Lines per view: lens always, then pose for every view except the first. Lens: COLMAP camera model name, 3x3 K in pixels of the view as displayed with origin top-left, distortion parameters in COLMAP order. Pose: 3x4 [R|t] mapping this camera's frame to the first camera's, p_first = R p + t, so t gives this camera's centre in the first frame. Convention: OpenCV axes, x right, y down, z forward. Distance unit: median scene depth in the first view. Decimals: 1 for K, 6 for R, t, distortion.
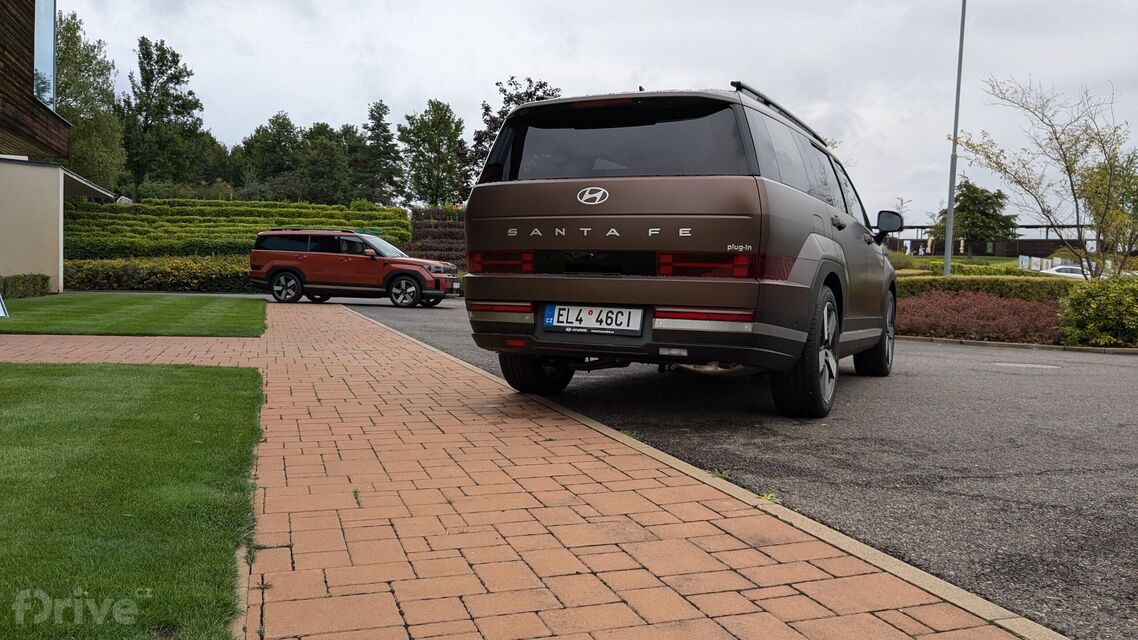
lens RADIAL K [[1018.8, 0, 563.8], [0, 1018.8, 320.6], [0, 0, 1]] dist [0.045357, -0.088384]
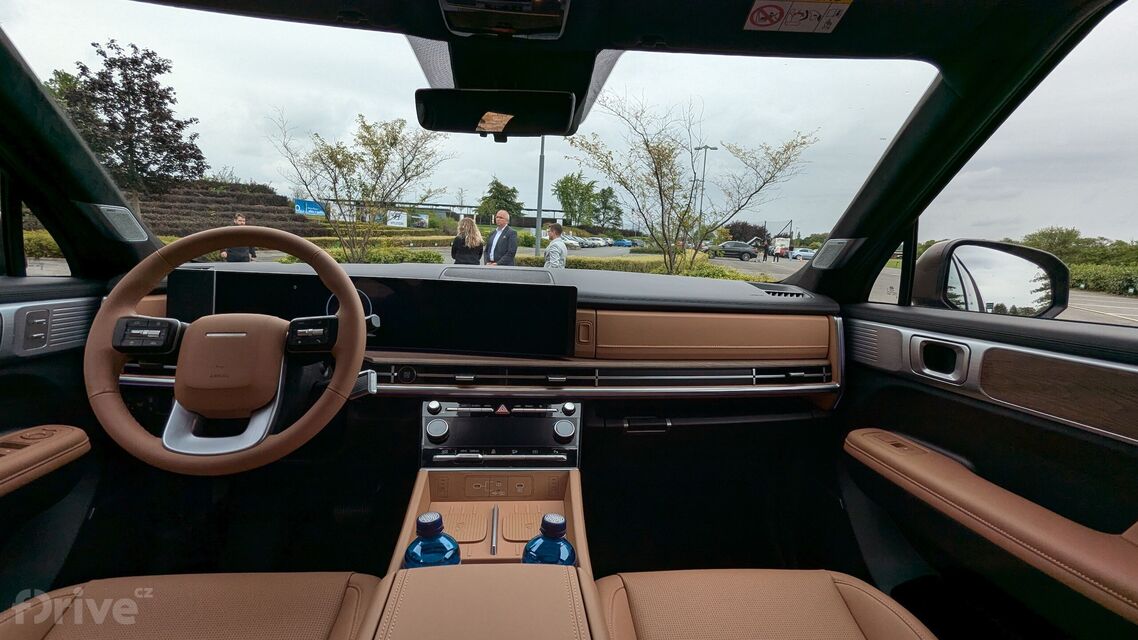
lens RADIAL K [[519.4, 0, 569.0], [0, 519.4, 320.0], [0, 0, 1]] dist [-0.008890, 0.000587]
pose [[0.846333, -0.063803, 0.528818, 0.059577], [-0.007398, 0.991296, 0.131443, -0.043411], [-0.532602, -0.115157, 0.838495, 0.388213]]
